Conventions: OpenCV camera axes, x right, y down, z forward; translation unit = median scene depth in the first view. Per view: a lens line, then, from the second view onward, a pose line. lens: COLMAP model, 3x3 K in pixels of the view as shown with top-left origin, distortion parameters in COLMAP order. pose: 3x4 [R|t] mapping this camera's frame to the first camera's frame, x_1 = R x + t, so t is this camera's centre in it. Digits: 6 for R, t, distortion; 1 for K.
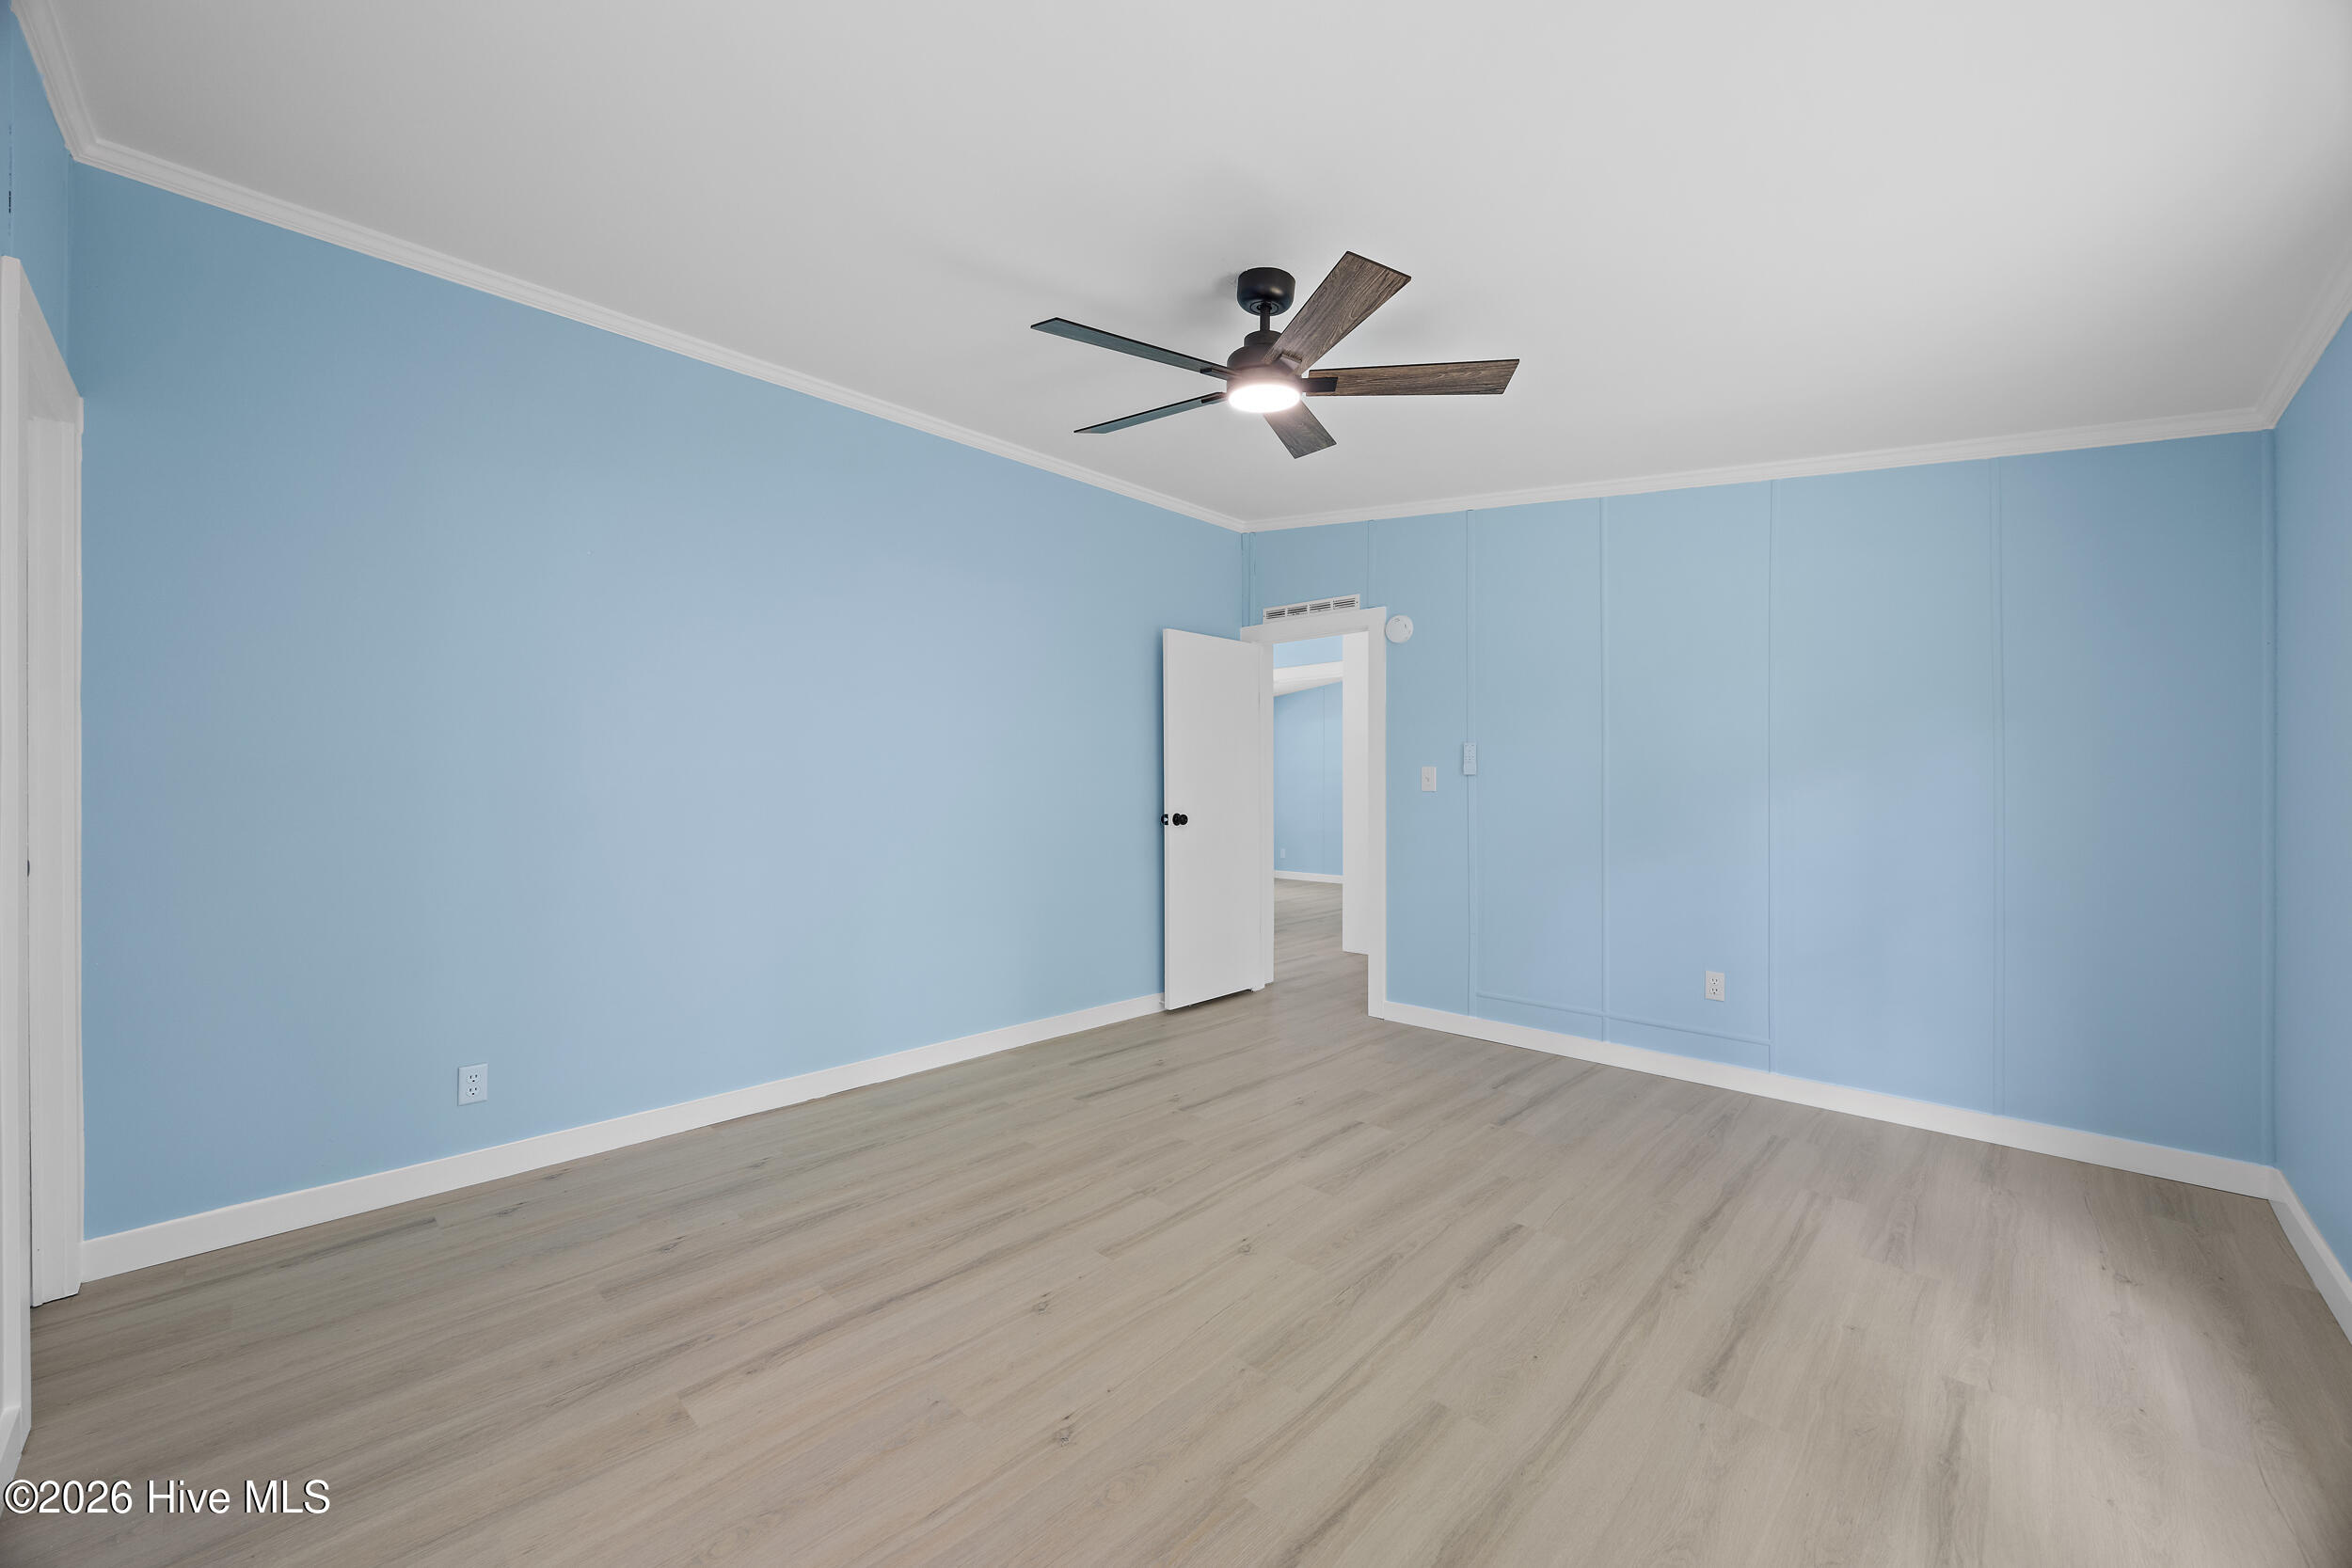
lens RADIAL K [[893.3, 0, 1167.1], [0, 893.3, 776.4], [0, 0, 1]] dist [0.000223, 0.000139]
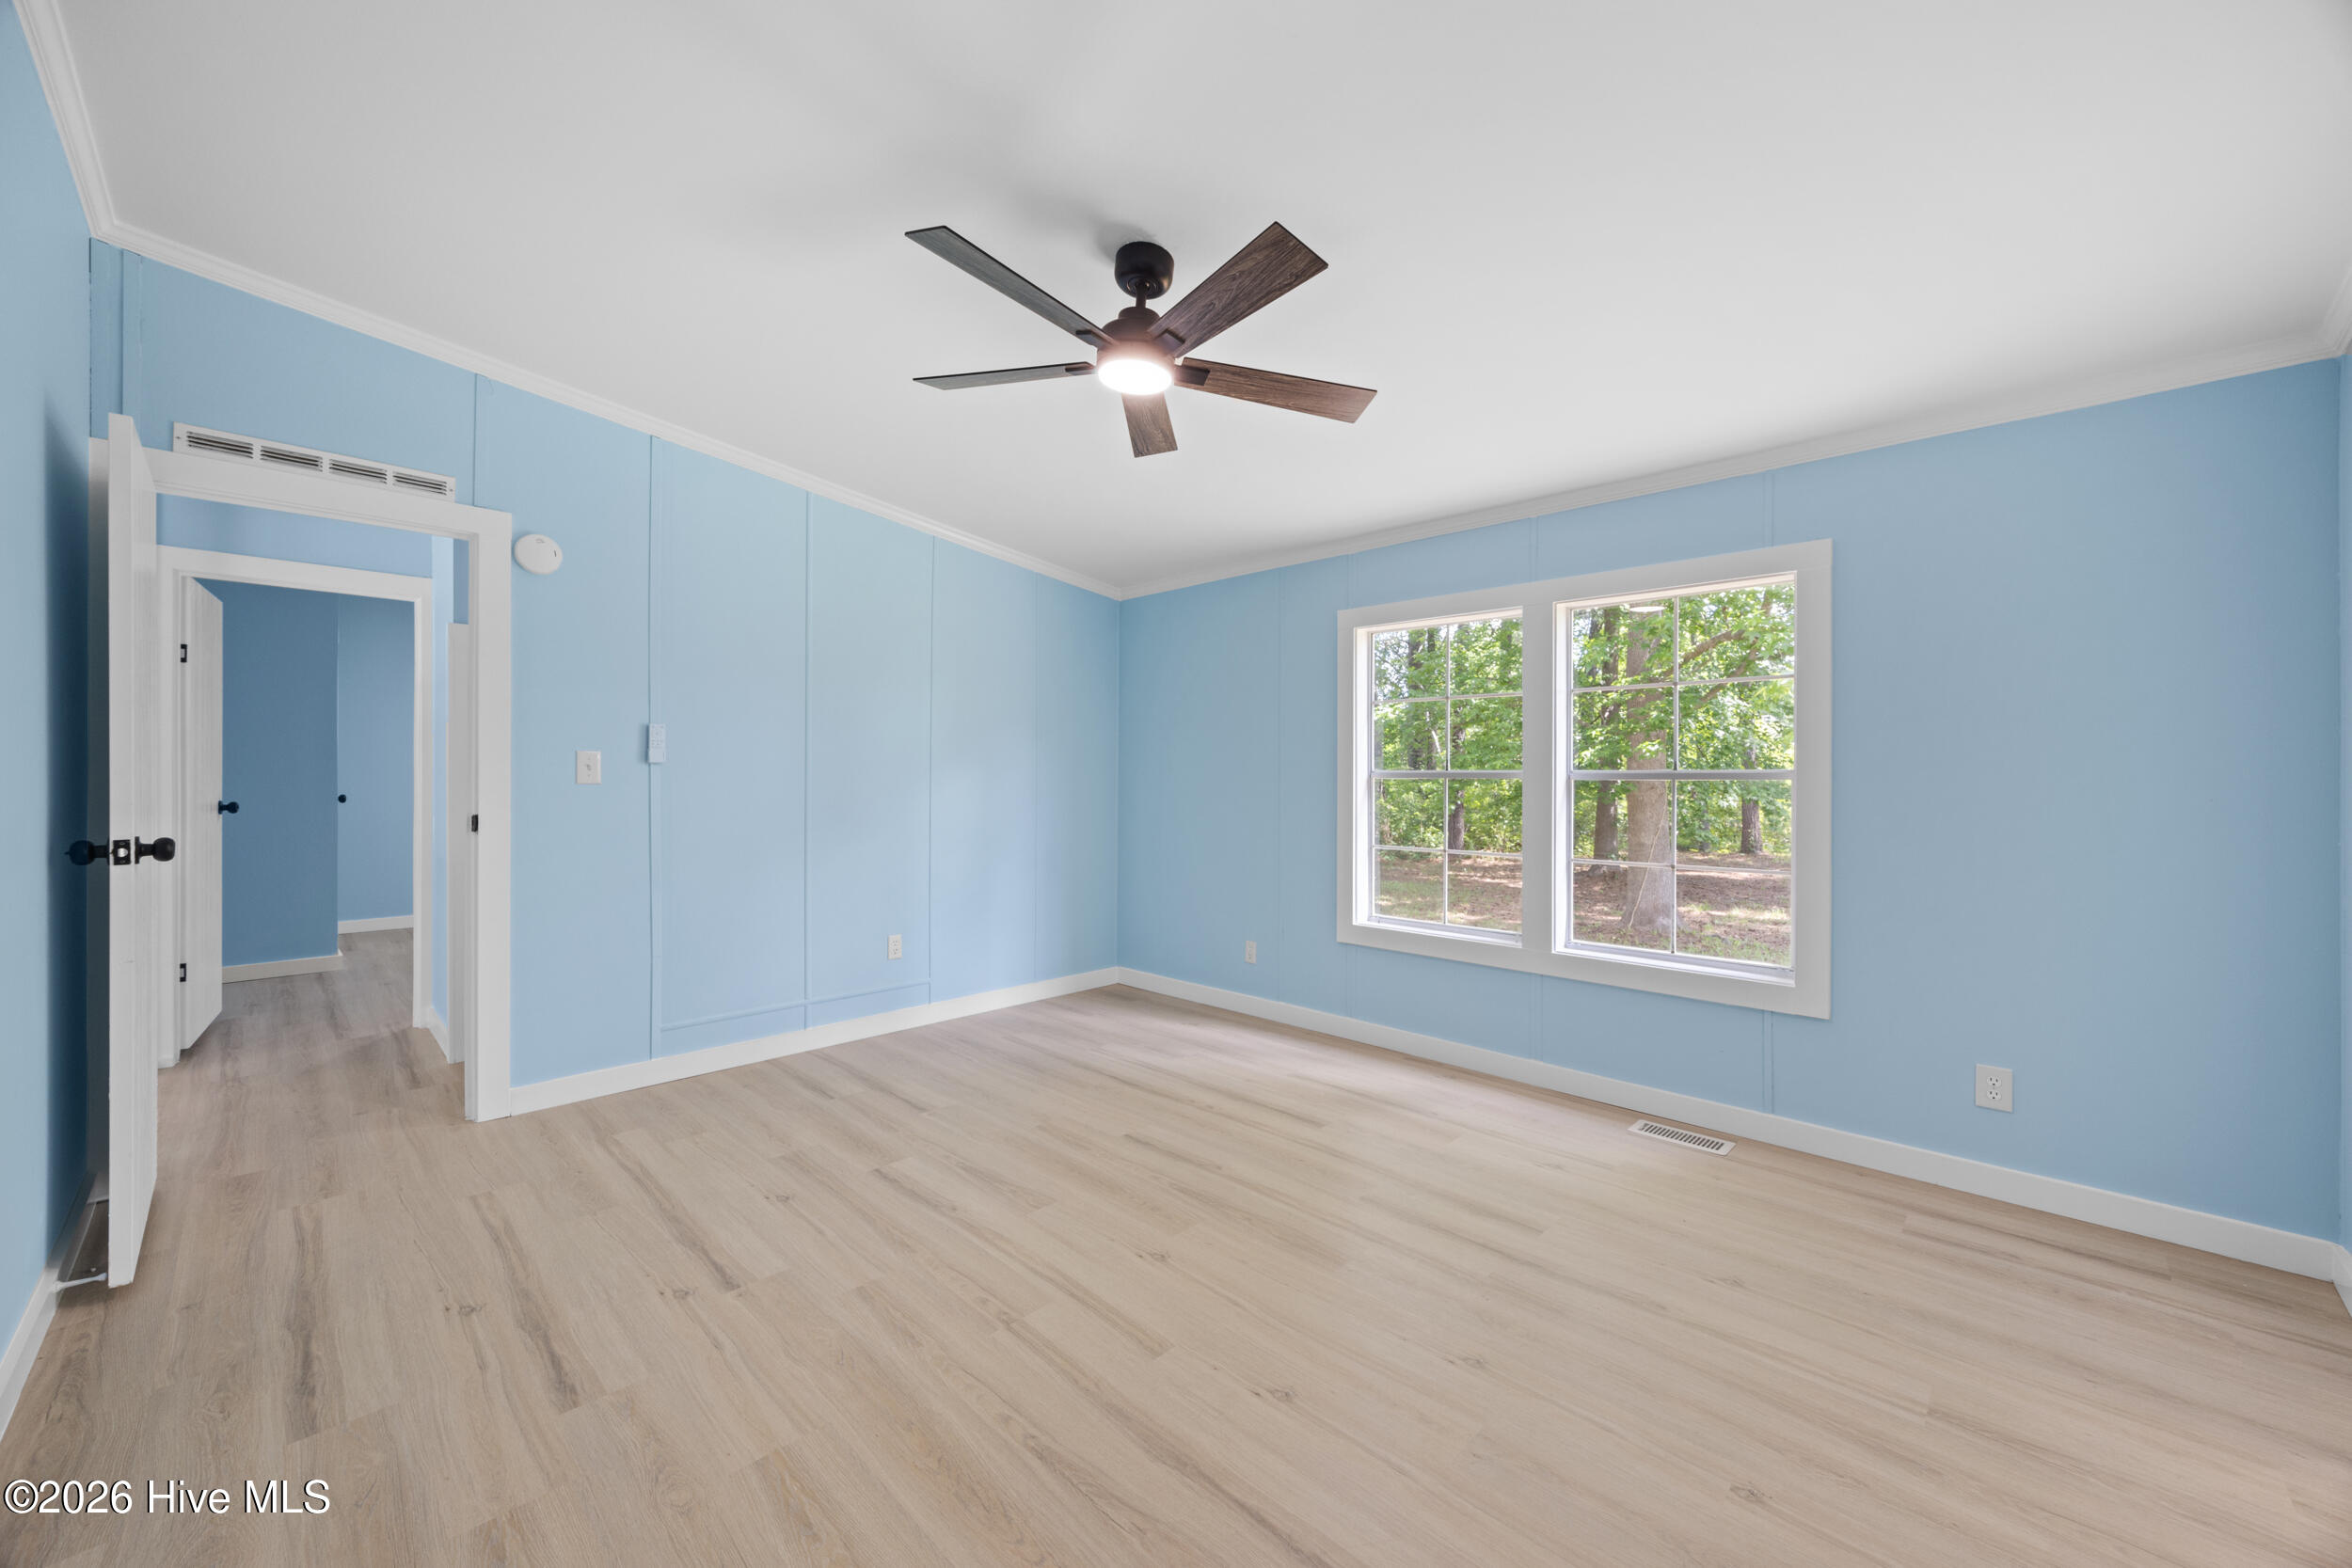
lens RADIAL K [[893.3, 0, 1168.0], [0, 893.3, 775.3], [0, 0, 1]] dist [0.000223, 0.000139]
pose [[0.007768, -0.001526, 0.999969, -0.659752], [-0.016742, 0.999858, 0.001656, 0.000749], [-0.999830, -0.016754, 0.007742, 0.737245]]
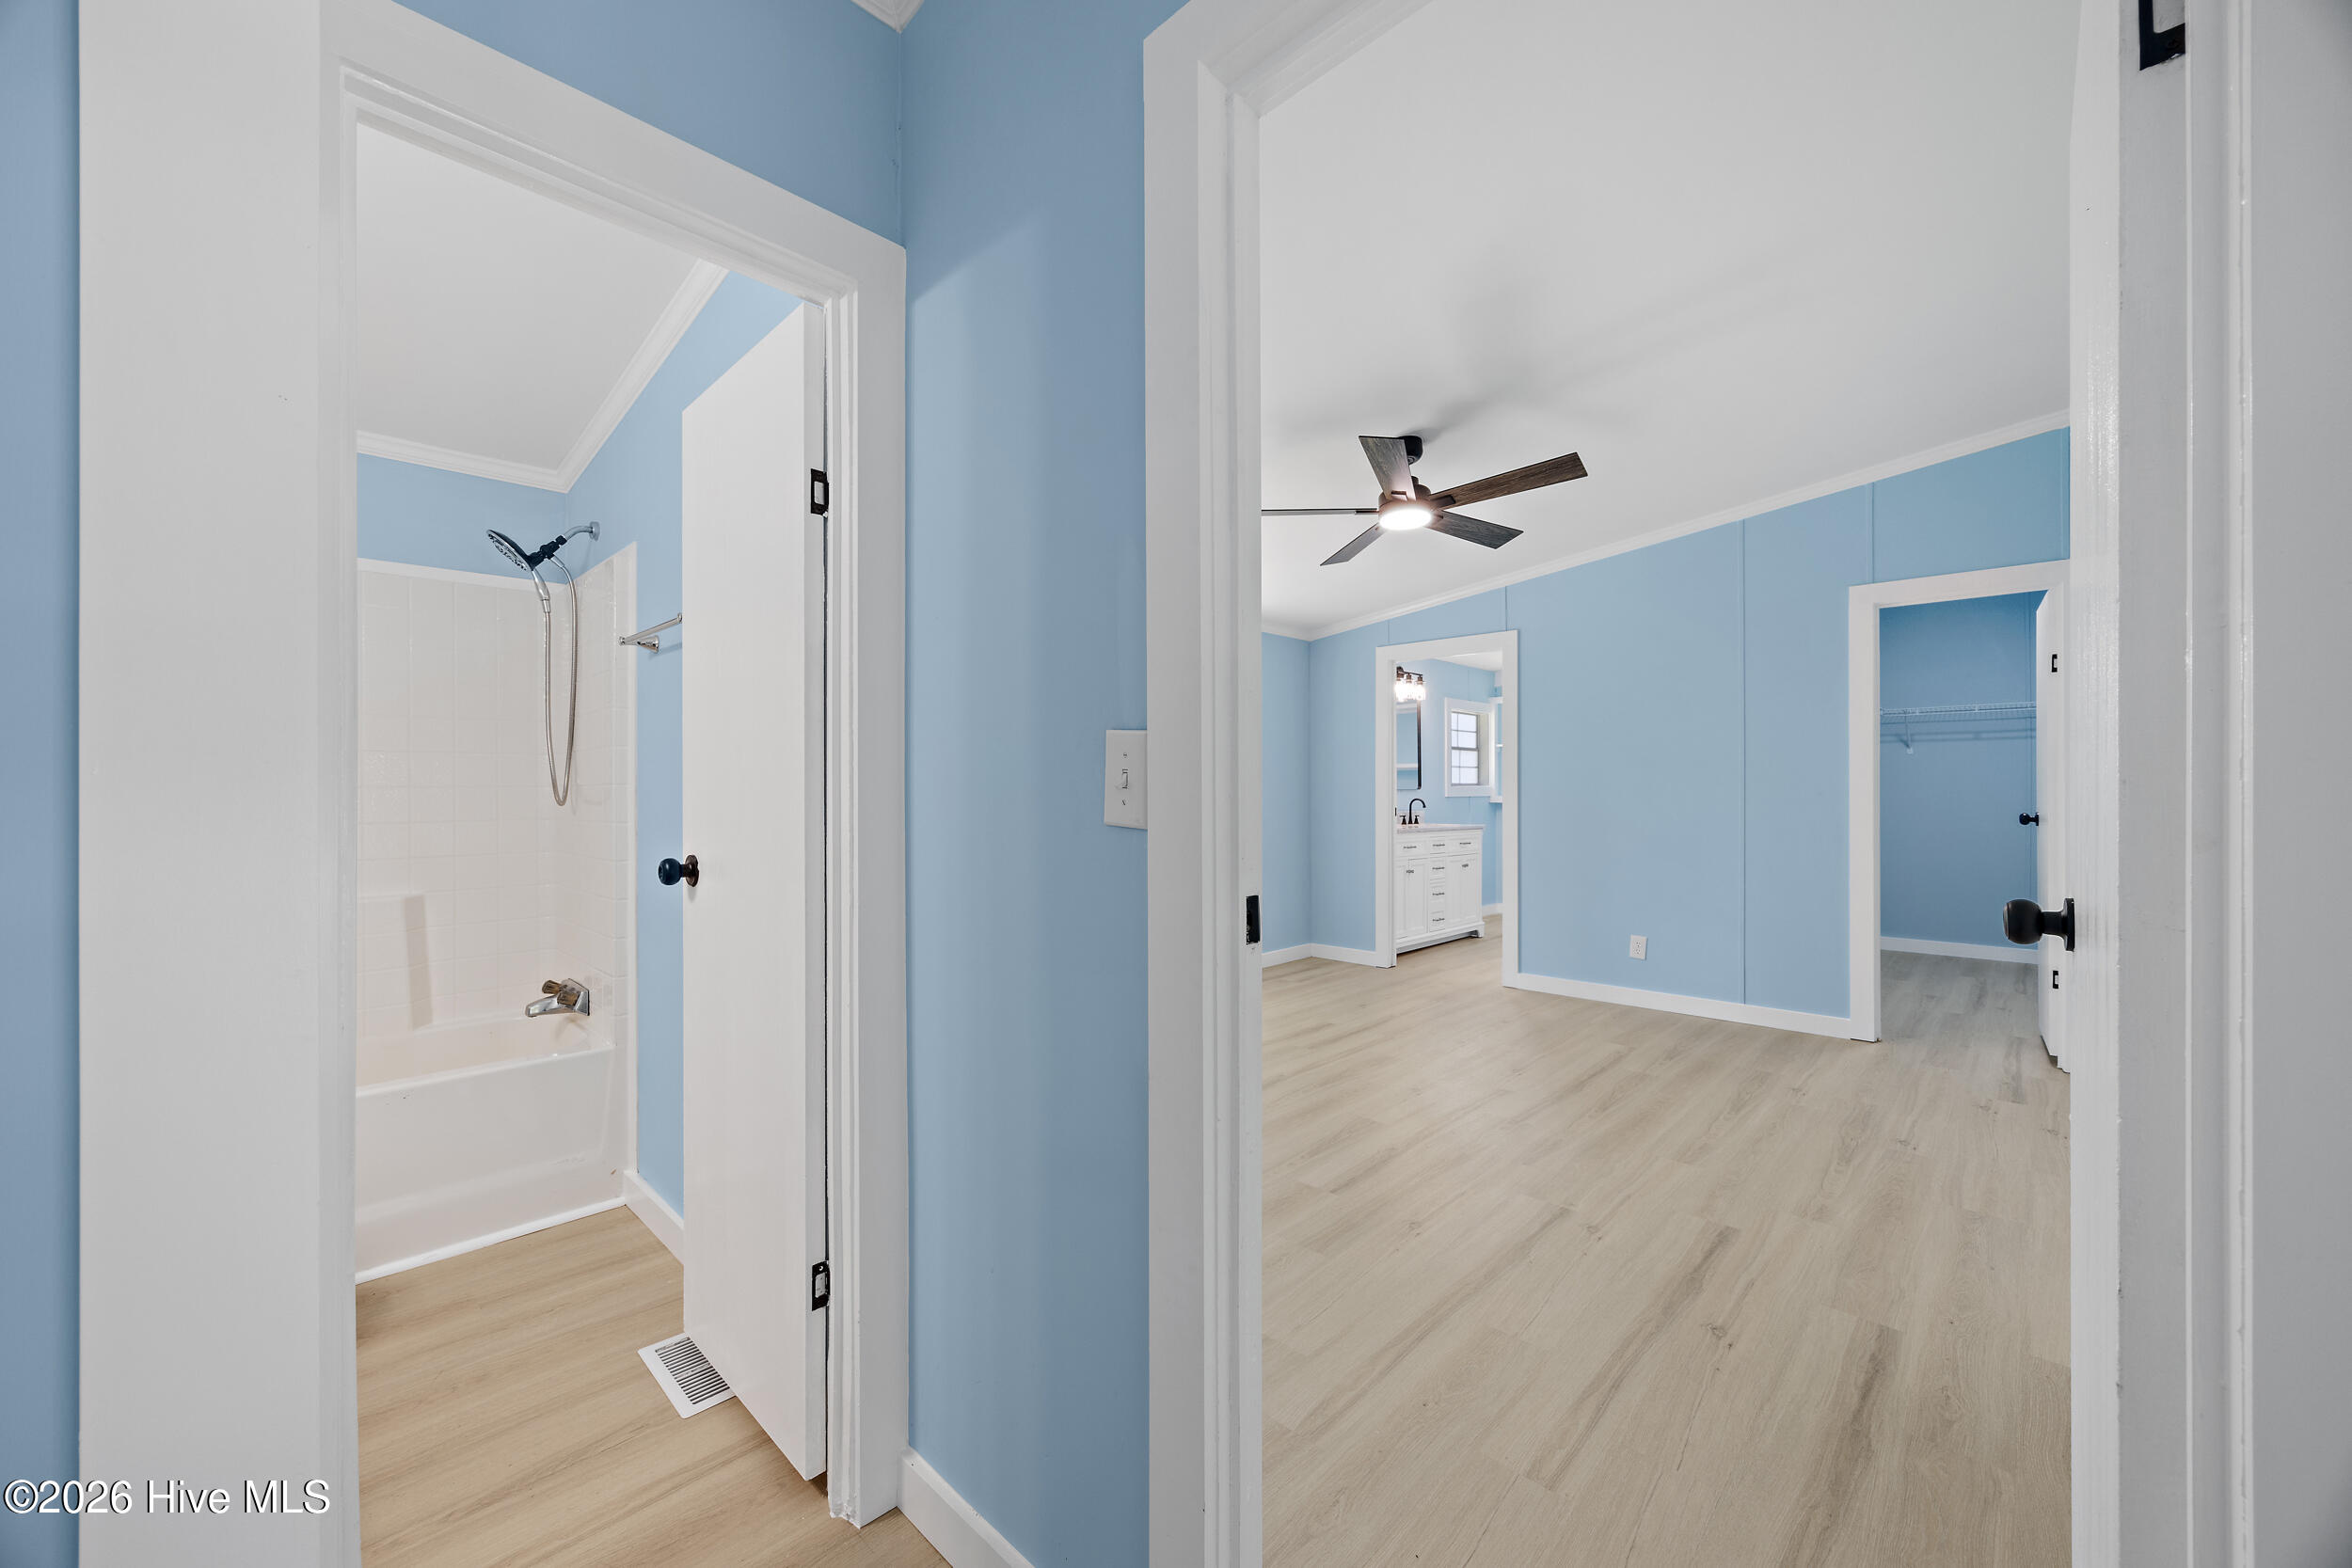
lens RADIAL K [[893.3, 0, 1177.2], [0, 893.3, 790.3], [0, 0, 1]] dist [0.000223, 0.000139]
pose [[-0.999977, 0.002484, -0.006335, 0.375859], [0.002554, 0.999935, -0.011096, 0.023717], [0.006307, -0.011112, -0.999918, 1.883567]]
